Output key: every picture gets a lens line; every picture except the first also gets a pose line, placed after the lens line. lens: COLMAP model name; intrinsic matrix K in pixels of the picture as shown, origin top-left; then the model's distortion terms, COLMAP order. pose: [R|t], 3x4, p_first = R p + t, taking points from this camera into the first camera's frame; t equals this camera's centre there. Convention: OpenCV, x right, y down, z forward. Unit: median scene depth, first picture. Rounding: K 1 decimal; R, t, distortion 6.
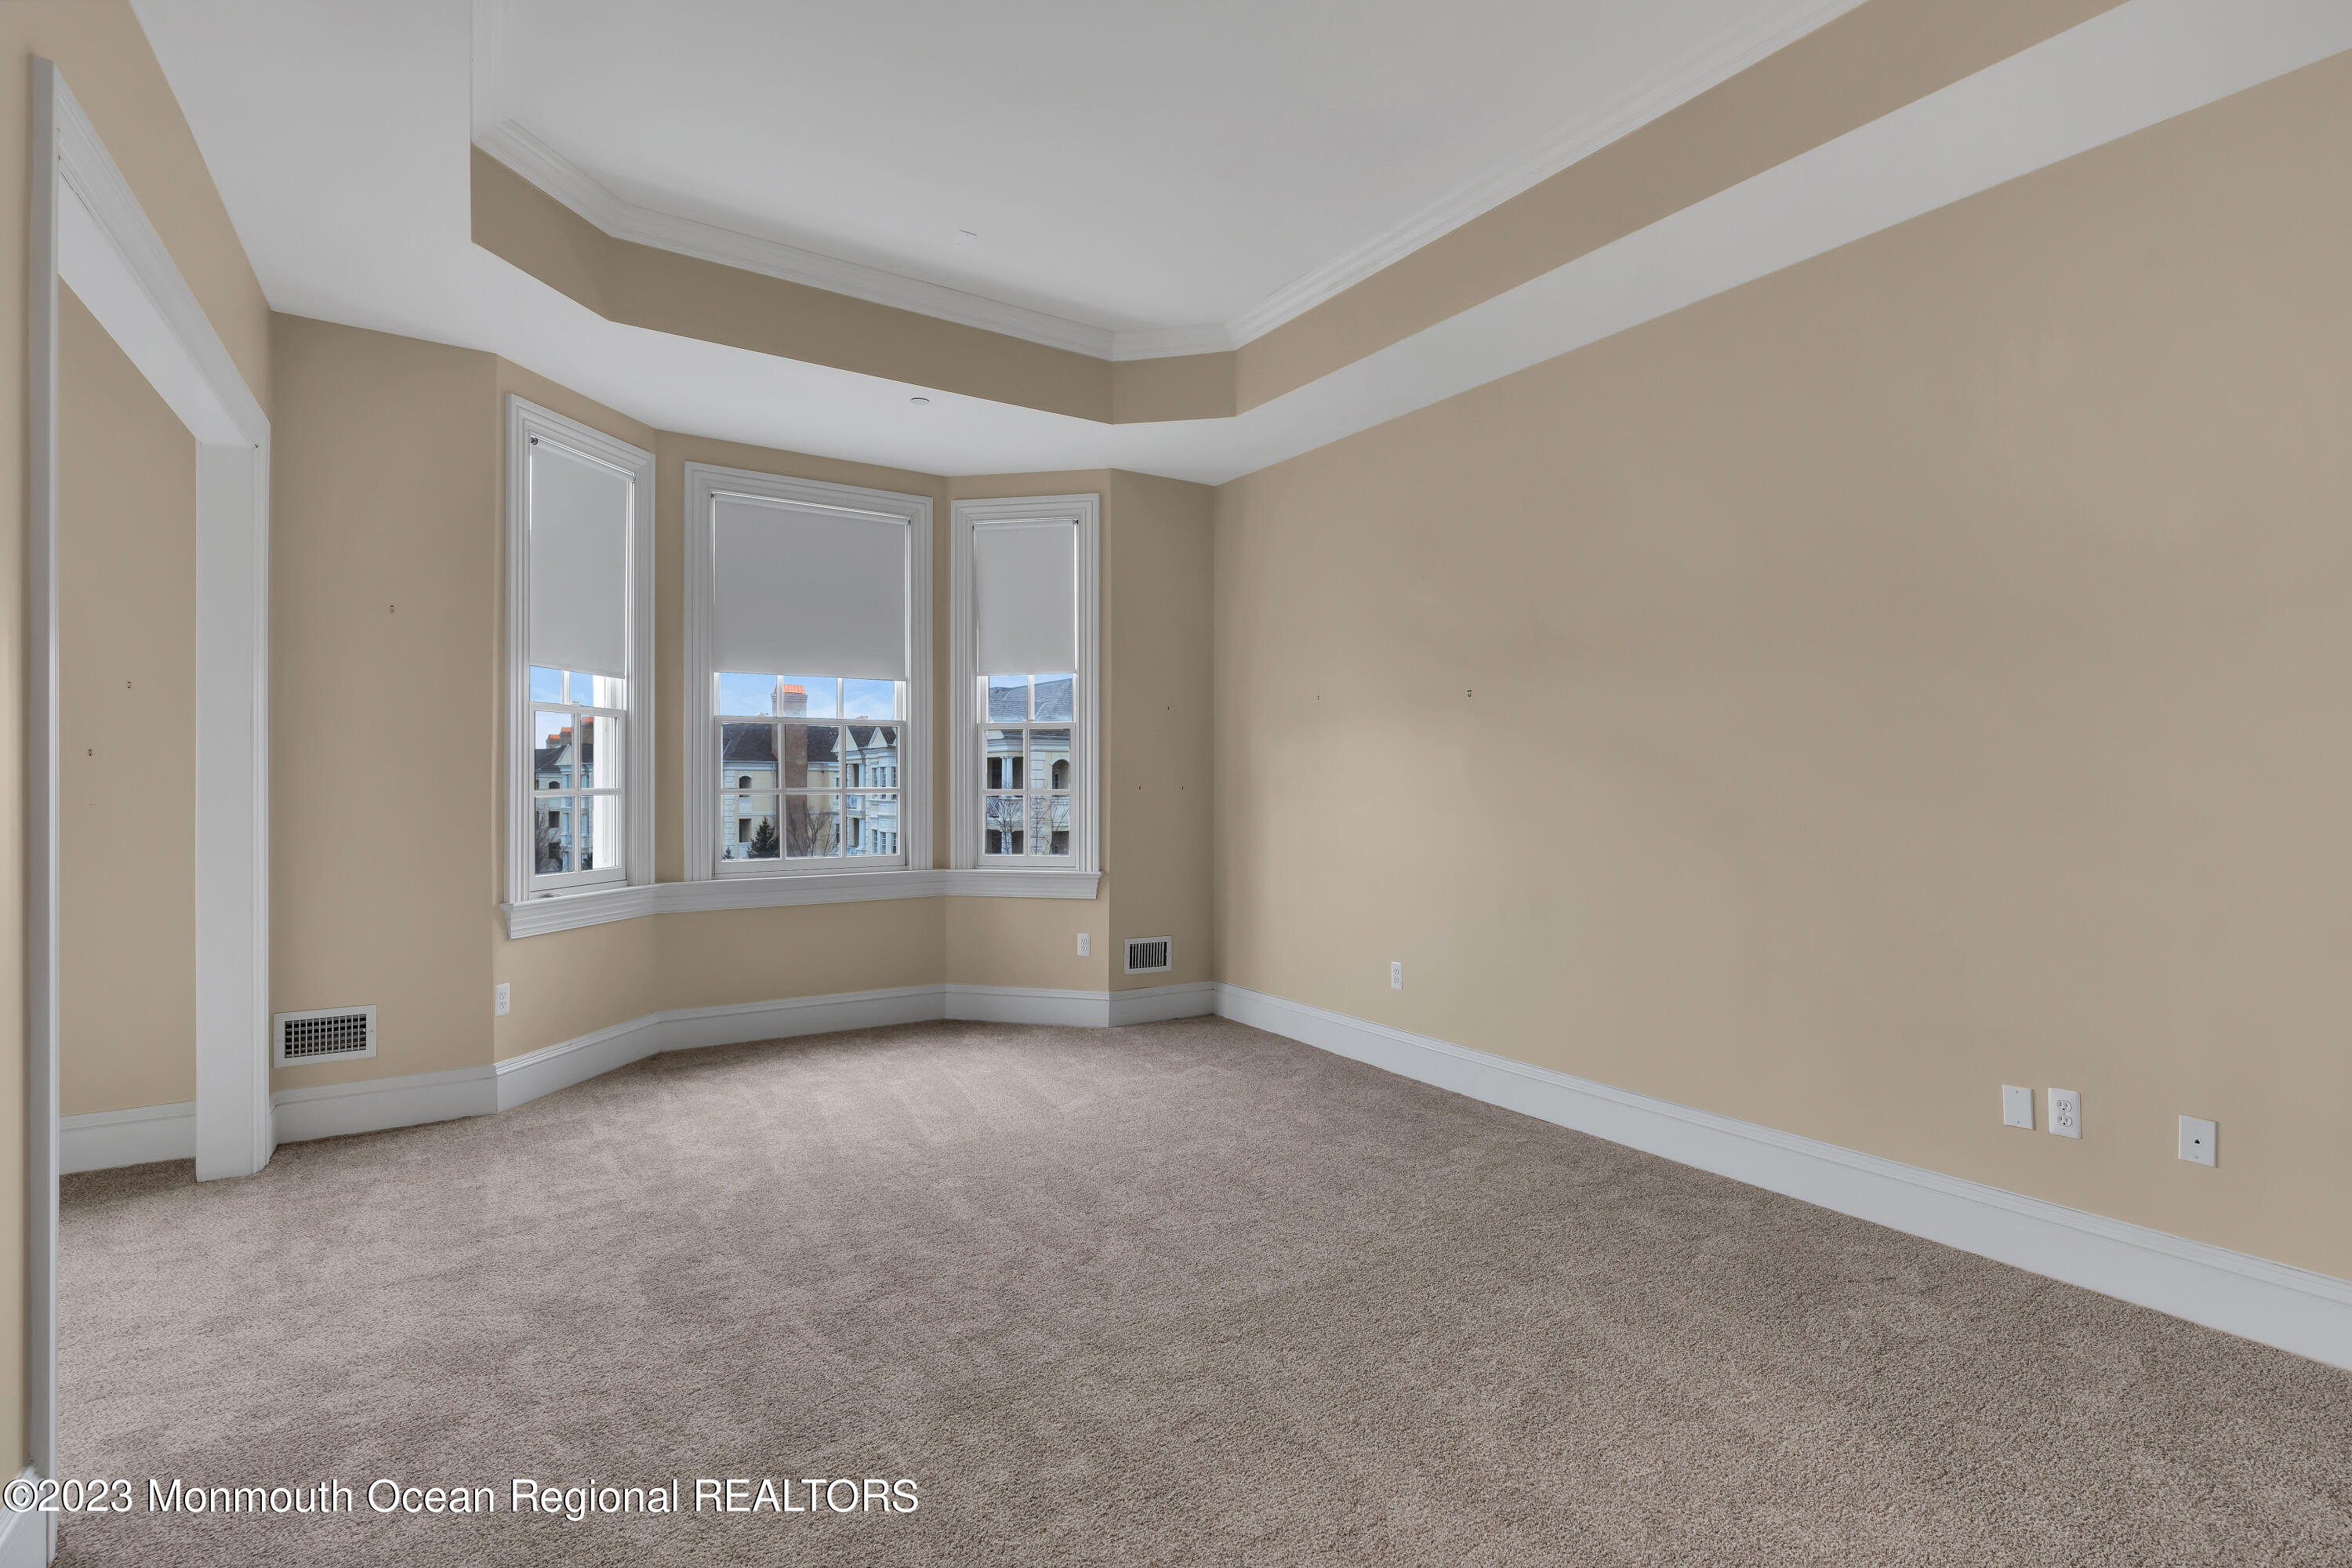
lens RADIAL K [[1066.3, 0, 1168.5], [0, 1066.3, 782.0], [0, 0, 1]] dist [-0.009275, 0.004235]
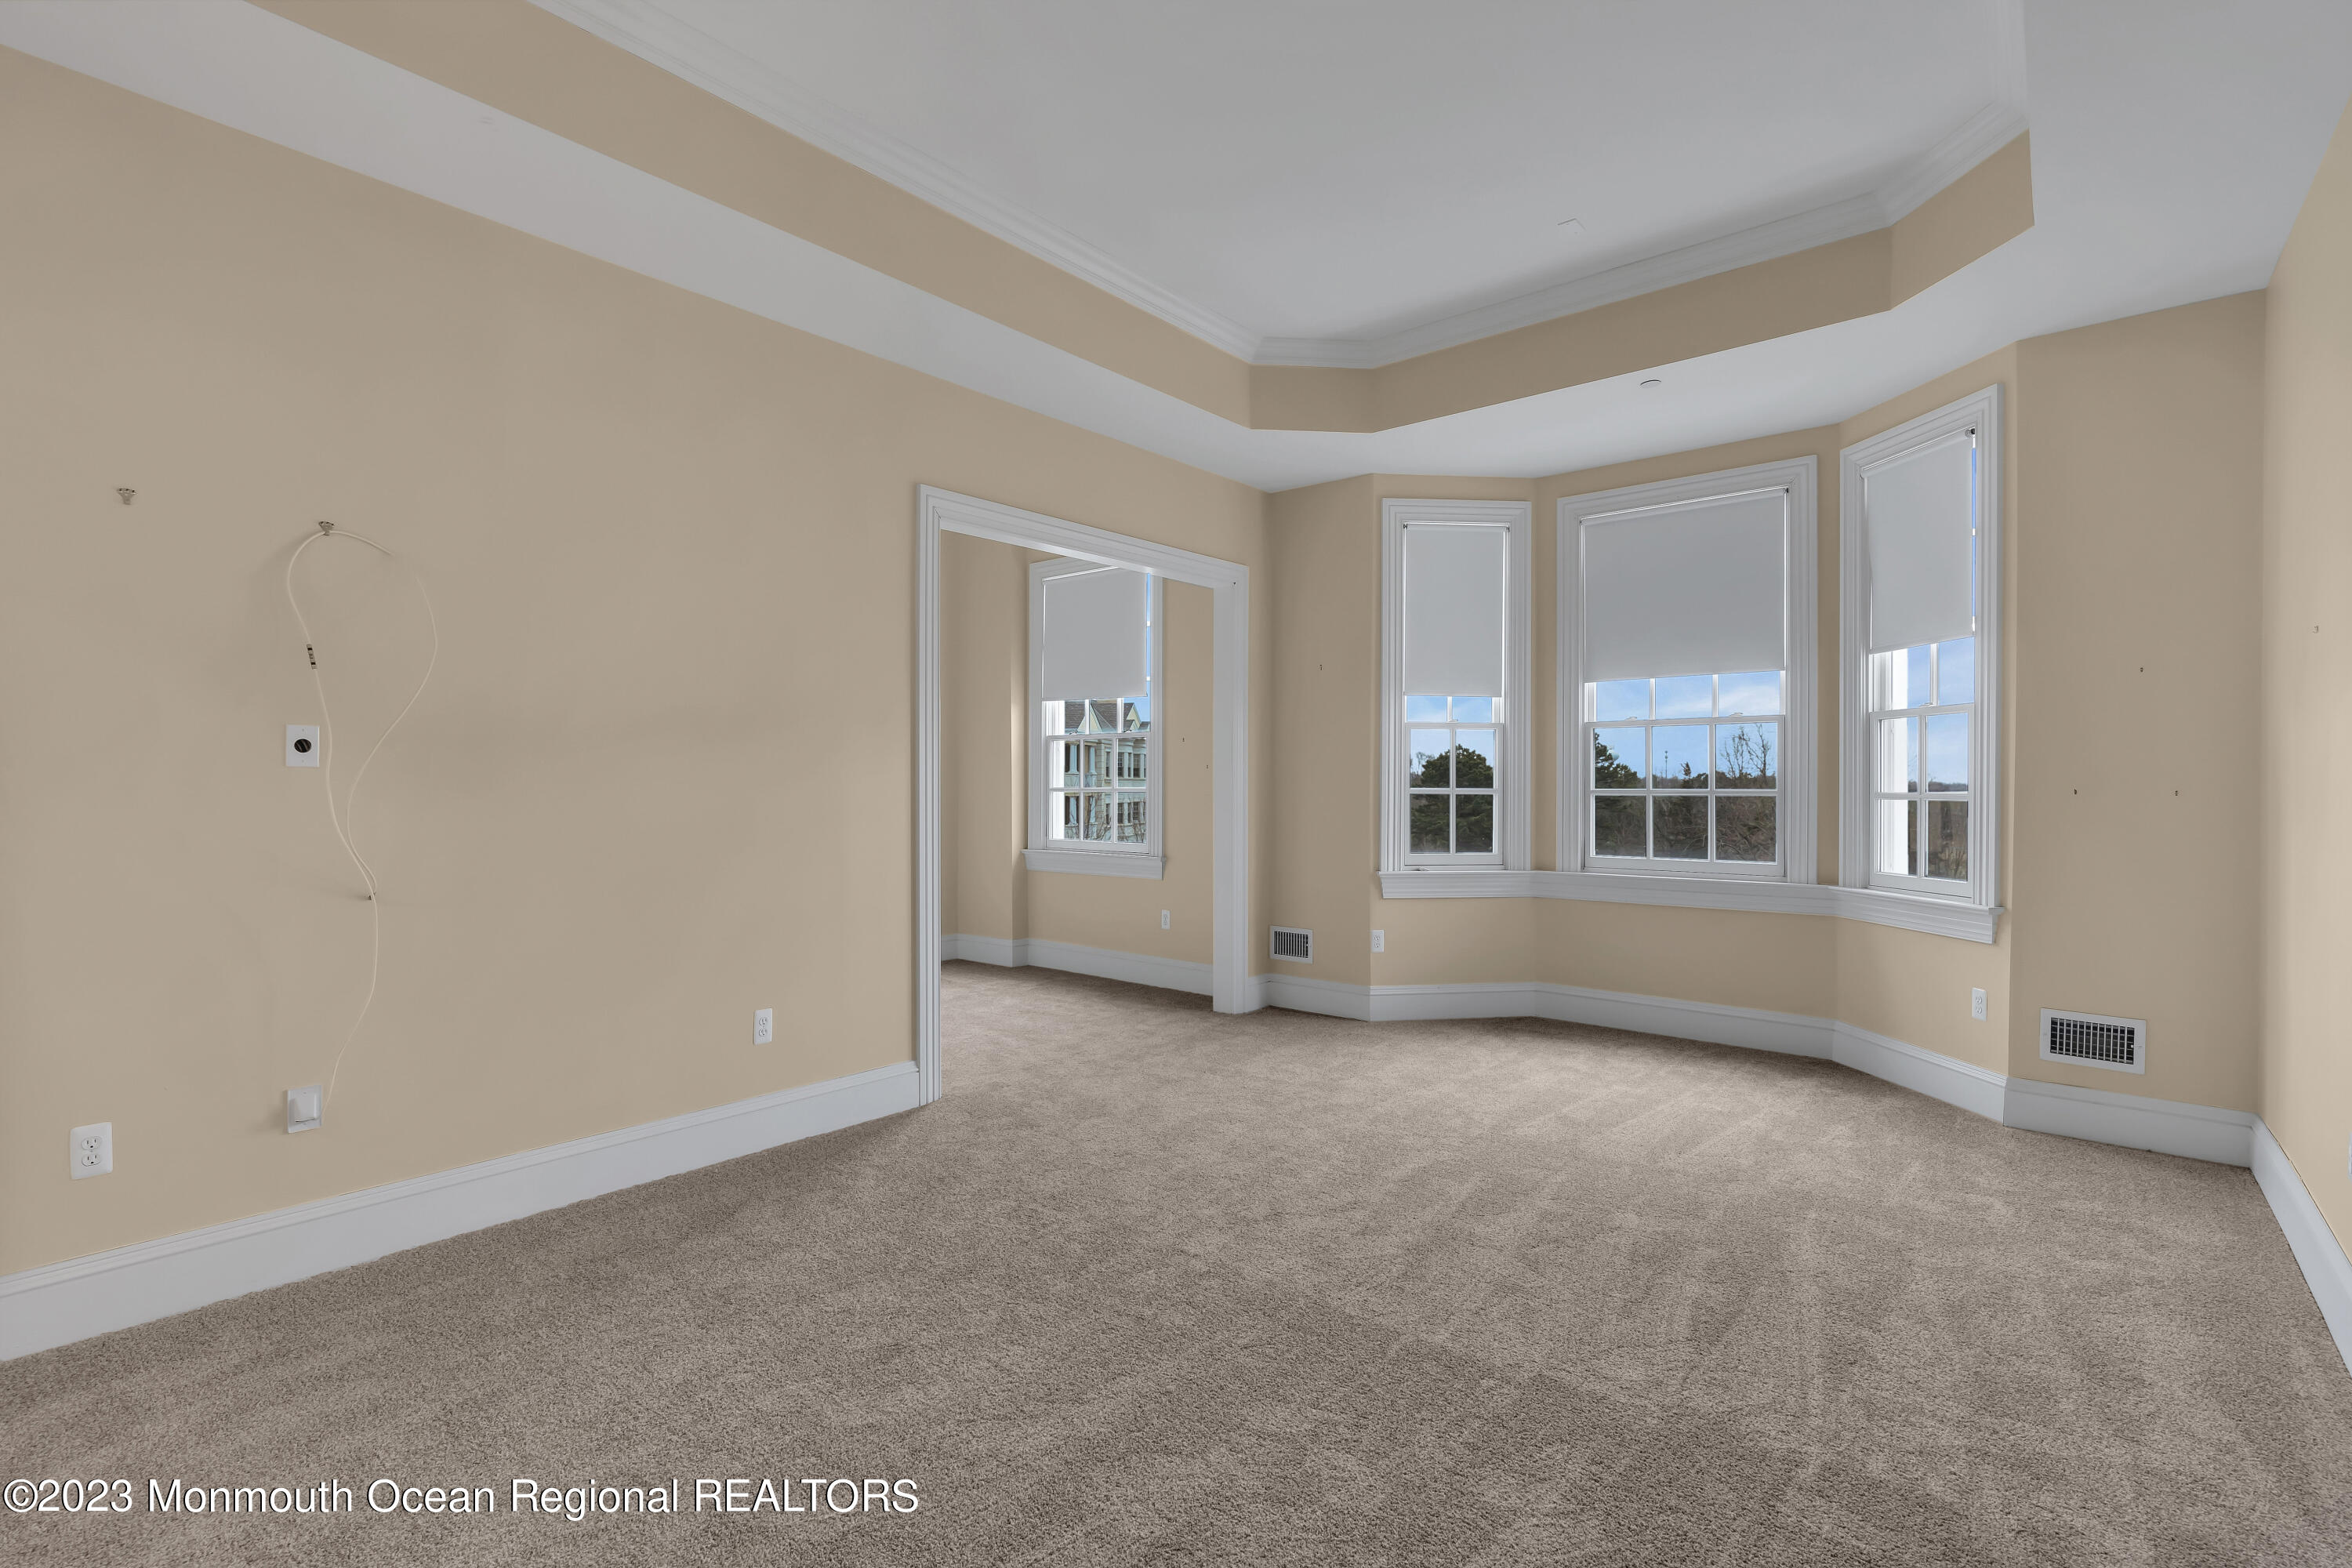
lens RADIAL K [[1066.3, 0, 1220.5], [0, 1066.3, 786.6], [0, 0, 1]] dist [-0.009275, 0.004235]
pose [[0.311746, 0.002246, -0.950163, 0.575426], [0.000896, 0.999996, 0.002658, 0.000451], [0.950165, -0.001679, 0.311743, 0.348418]]
